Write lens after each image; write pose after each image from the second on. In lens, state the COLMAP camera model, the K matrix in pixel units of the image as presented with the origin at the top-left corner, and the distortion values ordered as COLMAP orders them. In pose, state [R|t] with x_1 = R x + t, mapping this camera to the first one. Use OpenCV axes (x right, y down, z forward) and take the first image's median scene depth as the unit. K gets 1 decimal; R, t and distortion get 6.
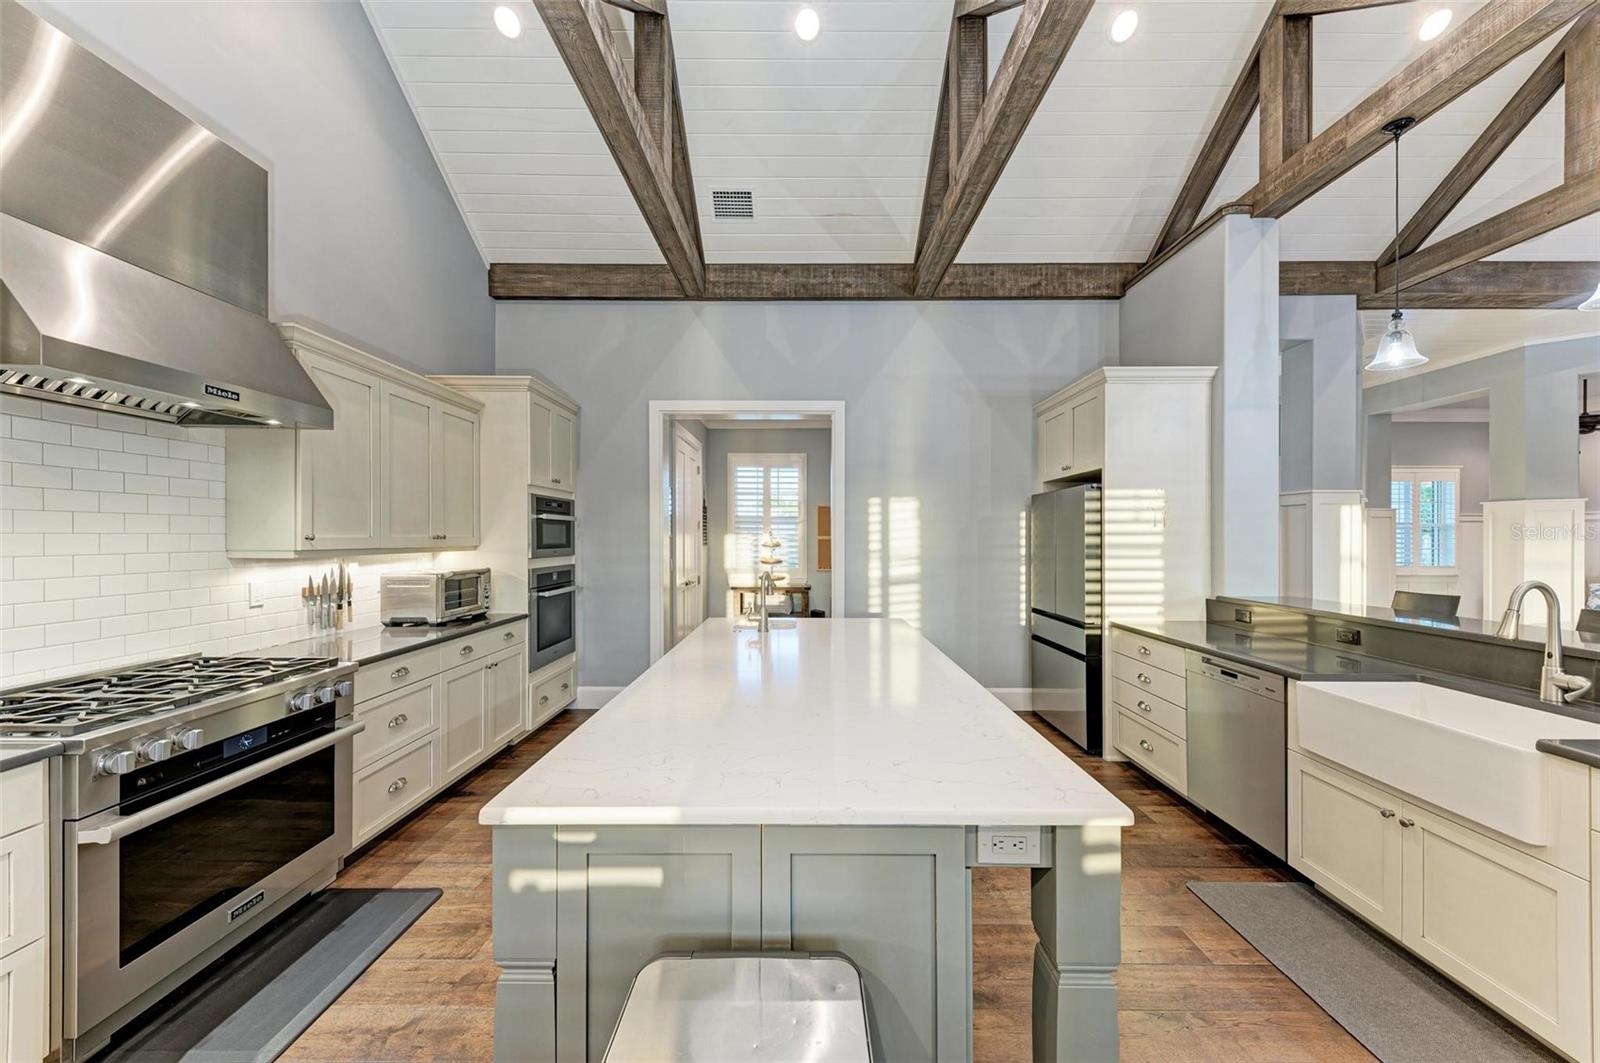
lens RADIAL K [[577.7, 0, 807.3], [0, 577.7, 538.4], [0, 0, 1]] dist [0.010127, -0.001976]
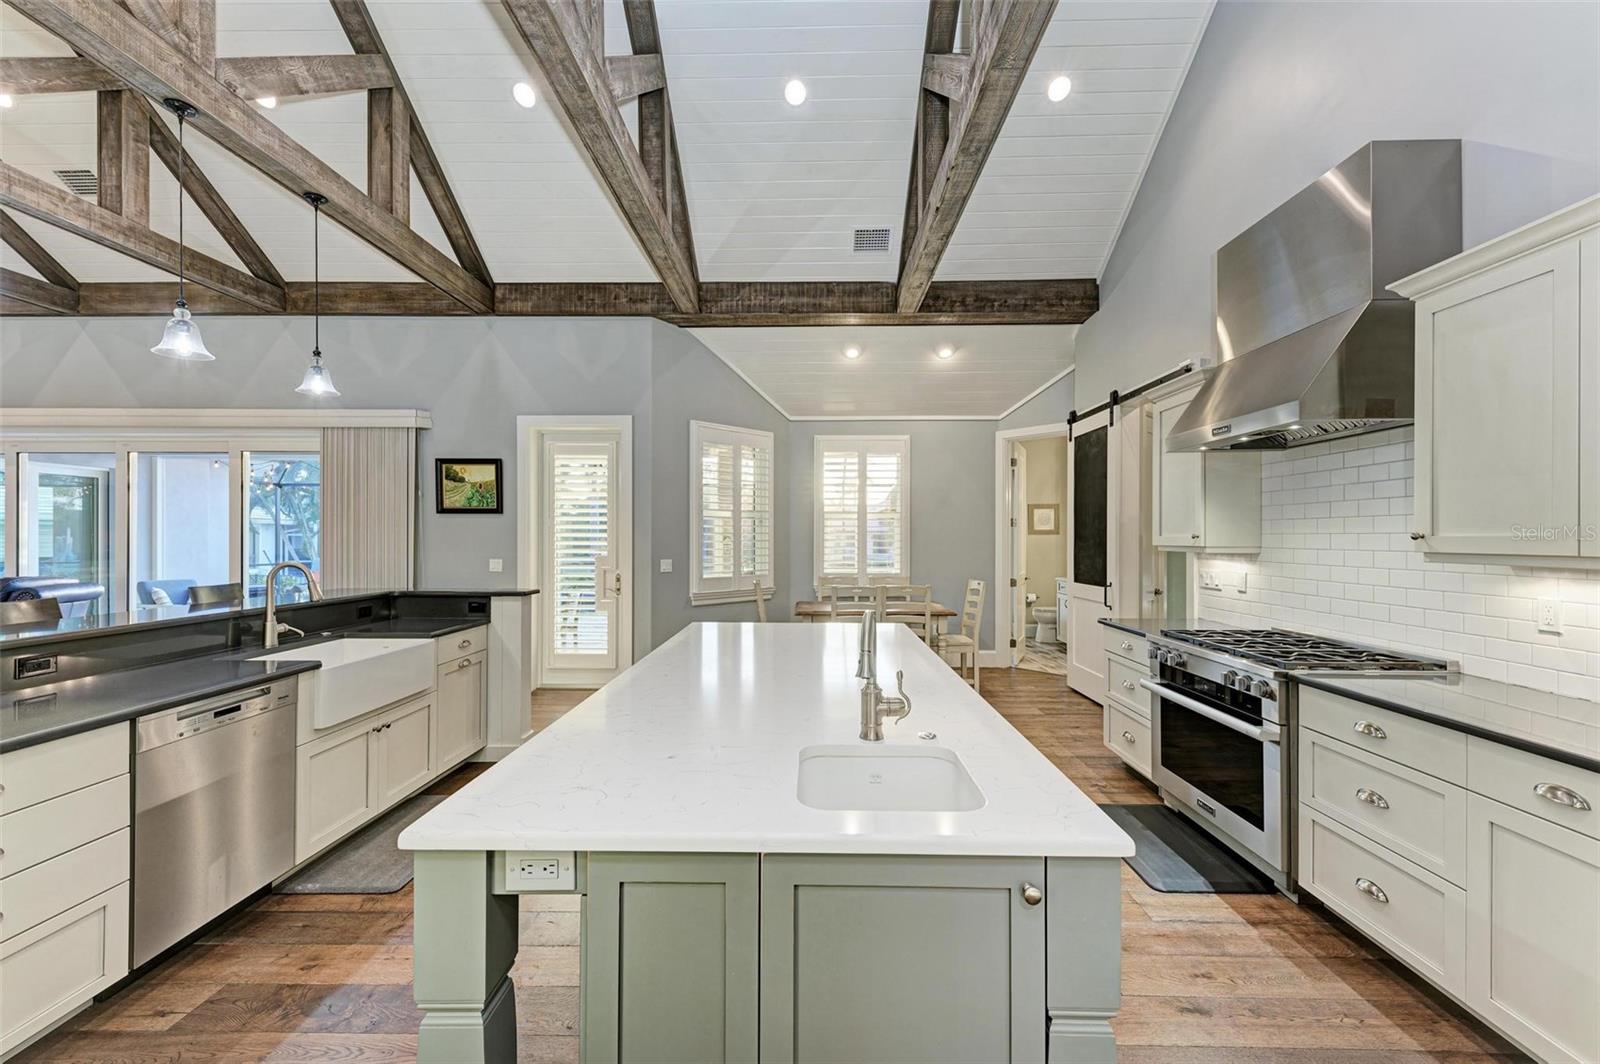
lens RADIAL K [[607.0, 0, 821.3], [0, 607.0, 527.4], [0, 0, 1]] dist [0.010044, -0.000580]
pose [[-0.999929, -0.004863, -0.010871, -0.038192], [-0.004731, 0.999915, -0.012153, 0.001121], [0.010929, -0.012101, -0.999867, 2.008100]]
